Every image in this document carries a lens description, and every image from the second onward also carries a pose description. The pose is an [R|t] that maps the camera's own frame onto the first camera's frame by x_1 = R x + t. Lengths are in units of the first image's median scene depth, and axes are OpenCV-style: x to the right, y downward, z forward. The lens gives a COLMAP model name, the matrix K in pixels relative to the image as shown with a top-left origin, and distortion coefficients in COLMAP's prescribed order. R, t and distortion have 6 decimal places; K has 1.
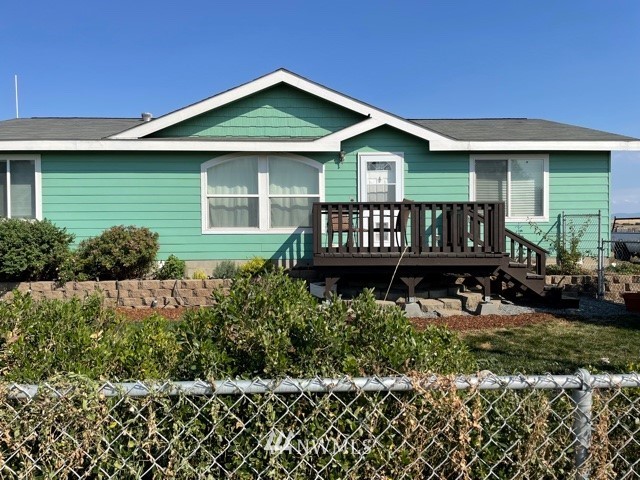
lens RADIAL K [[432.5, 0, 334.5], [0, 432.5, 241.3], [0, 0, 1]] dist [0.067985, 0.000287]
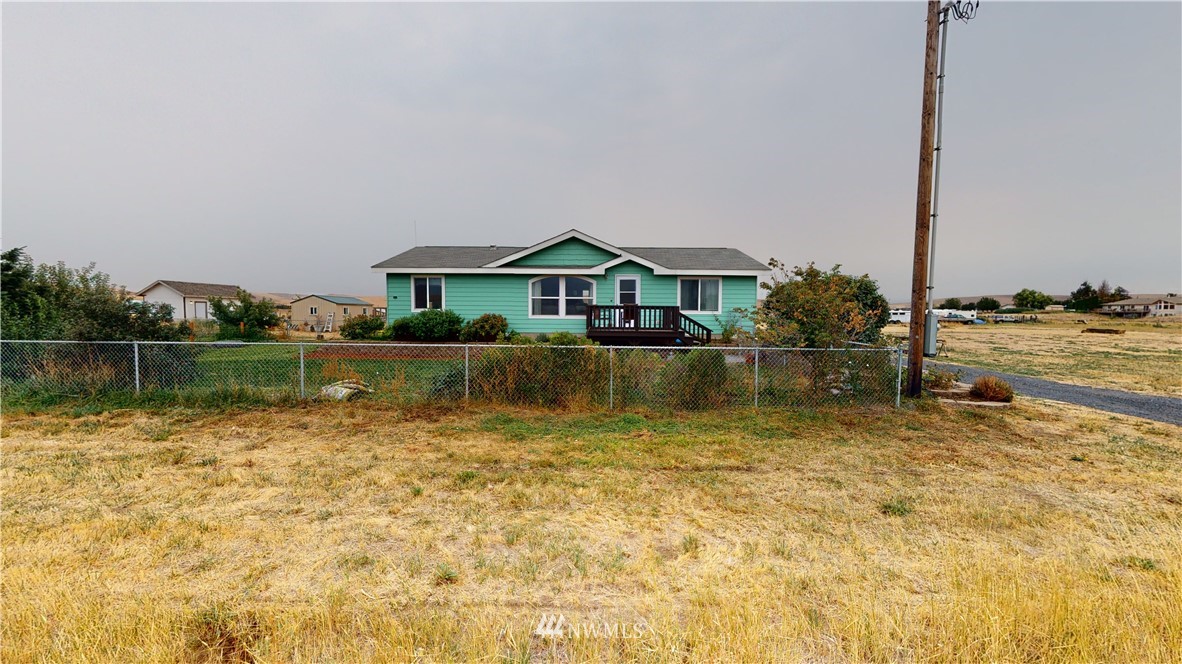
lens RADIAL K [[433.1, 0, 591.3], [0, 433.1, 333.8], [0, 0, 1]] dist [-0.000407, 0.000107]
pose [[0.998937, 0.016658, -0.042980, 0.039284], [-0.015786, 0.999664, 0.020553, 0.005899], [0.043308, -0.019852, 0.998865, -0.822709]]
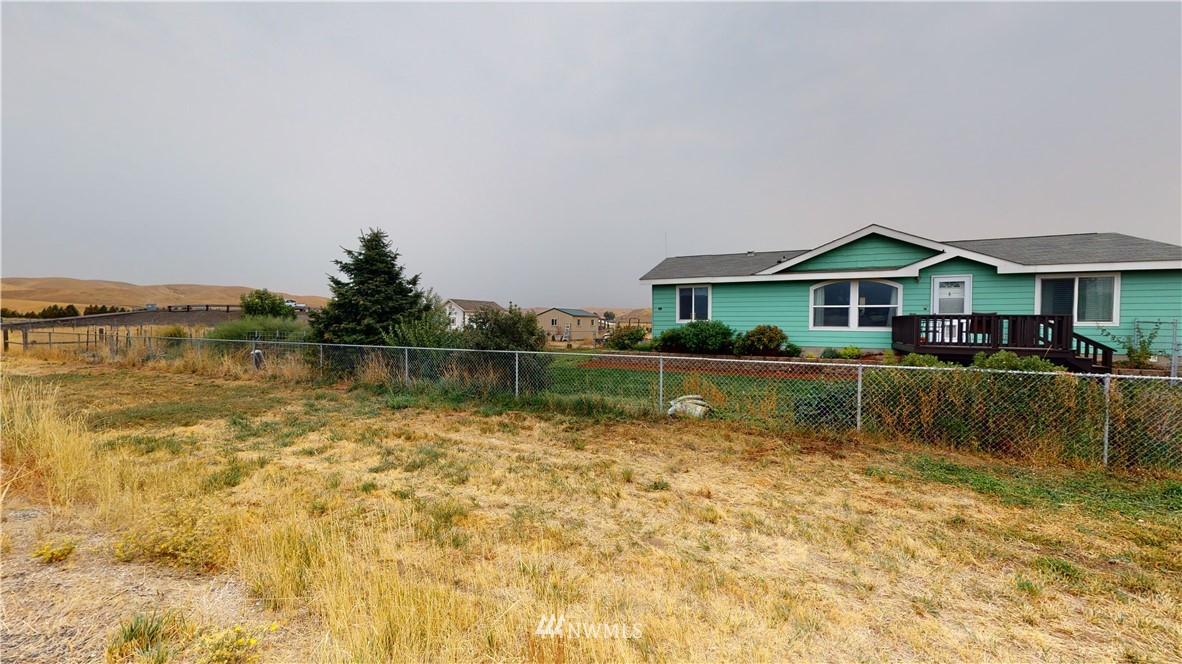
lens RADIAL K [[433.1, 0, 591.3], [0, 433.1, 333.8], [0, 0, 1]] dist [-0.000407, 0.000107]
pose [[0.897395, 0.022906, -0.440632, -0.329695], [-0.022846, 0.999724, 0.005443, 0.004792], [0.440635, 0.005182, 0.897671, -0.801273]]
